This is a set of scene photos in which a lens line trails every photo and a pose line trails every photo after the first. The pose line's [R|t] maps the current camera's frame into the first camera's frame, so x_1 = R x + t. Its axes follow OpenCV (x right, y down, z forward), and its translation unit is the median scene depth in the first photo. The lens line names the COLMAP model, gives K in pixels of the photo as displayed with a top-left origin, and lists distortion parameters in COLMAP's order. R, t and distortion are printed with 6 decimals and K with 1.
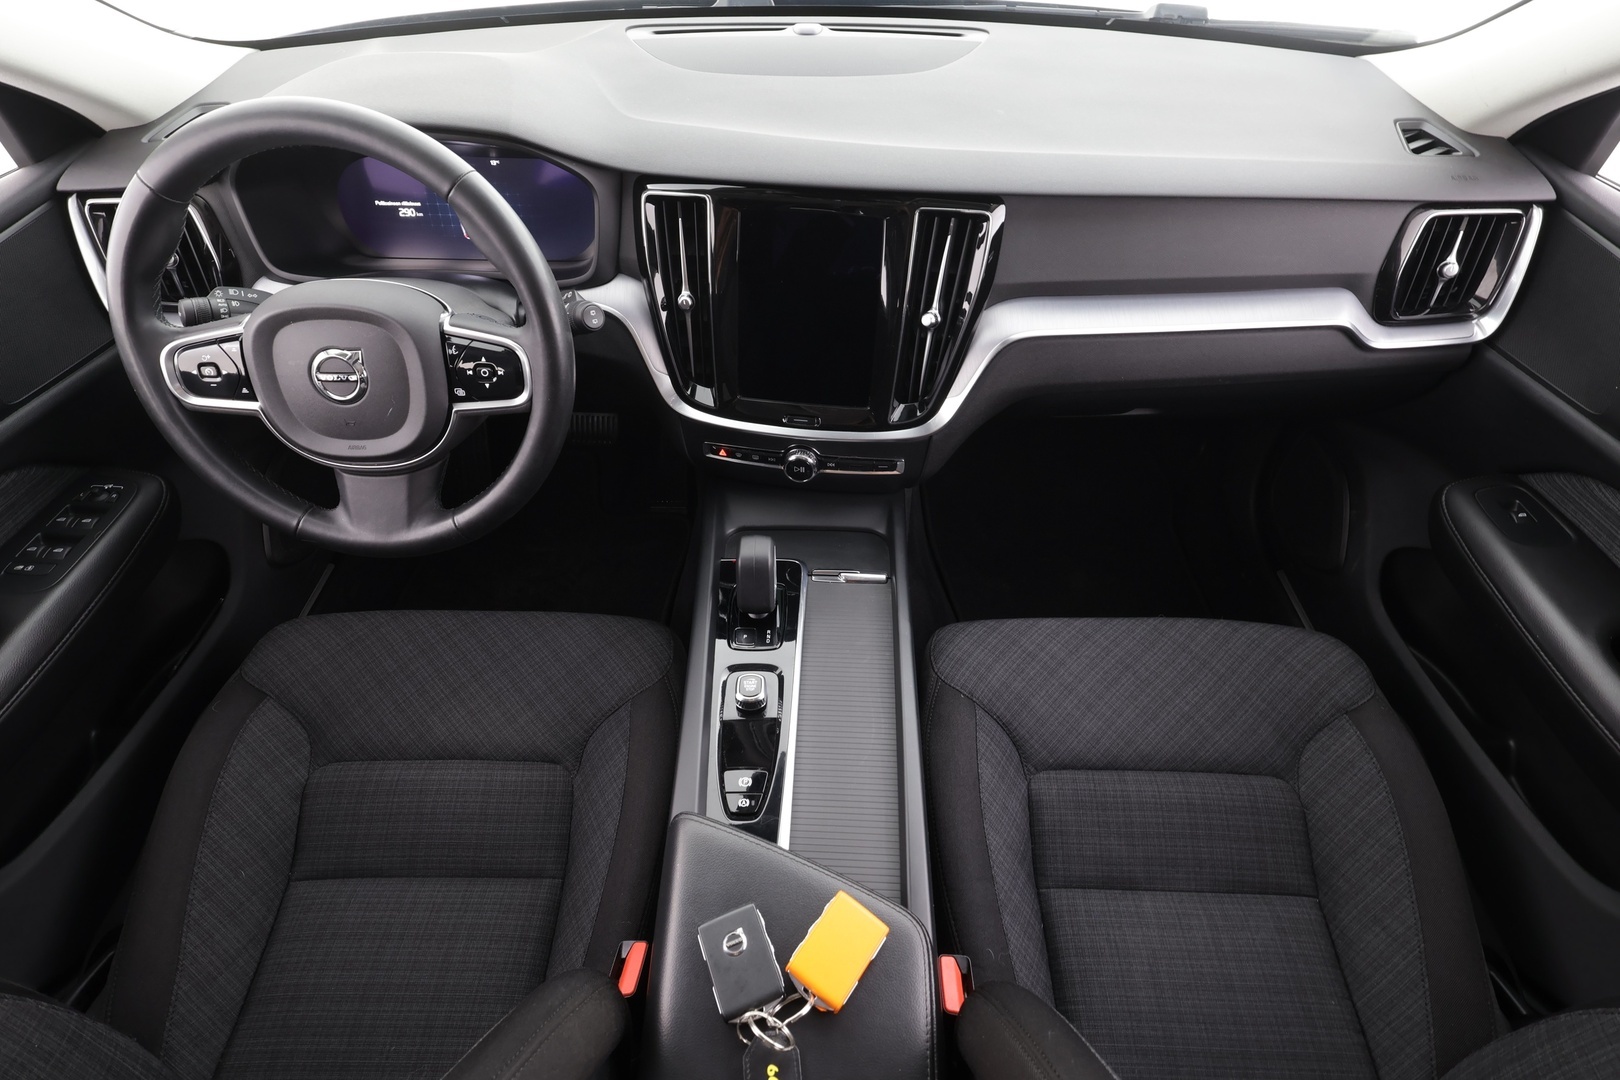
lens RADIAL K [[842.3, 0, 810.6], [0, 842.3, 541.1], [0, 0, 1]] dist [0.001659, 0.000744]
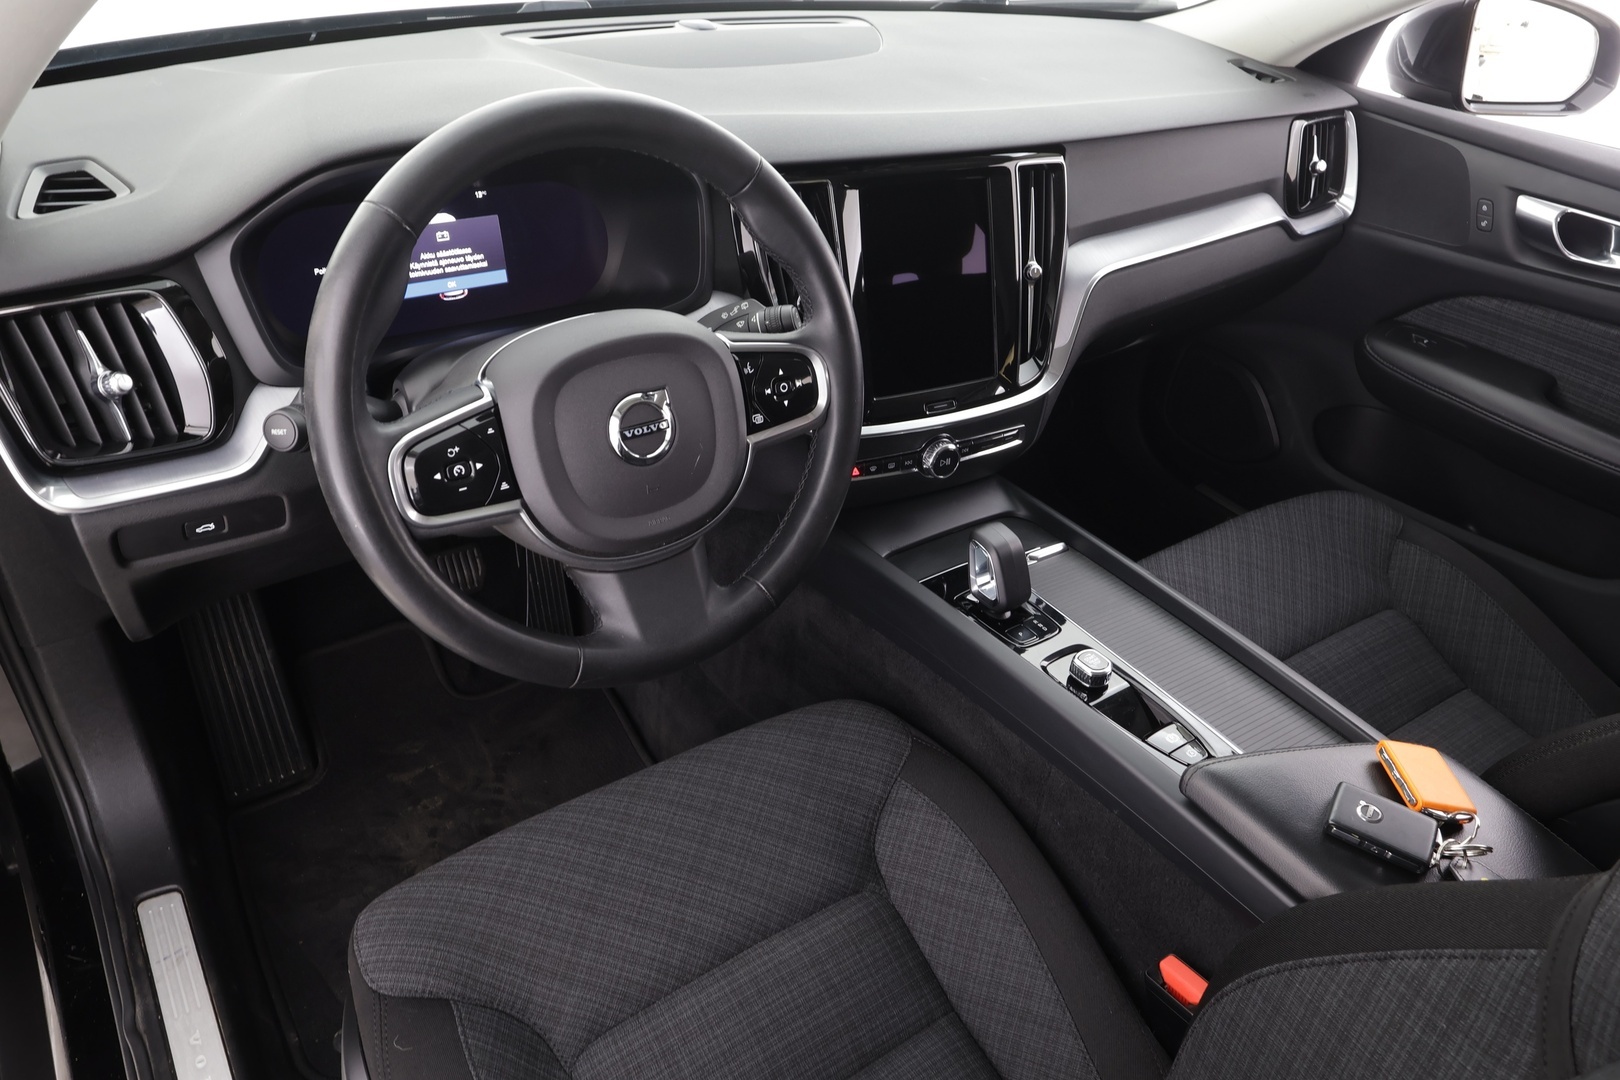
lens RADIAL K [[1126.2, 0, 812.5], [0, 1126.2, 541.4], [0, 0, 1]] dist [0.008585, -0.001134]
pose [[0.808986, -0.283624, 0.514878, -0.809669], [0.362468, 0.930246, -0.057085, 0.010372], [-0.462773, 0.232808, 0.855360, 0.069079]]
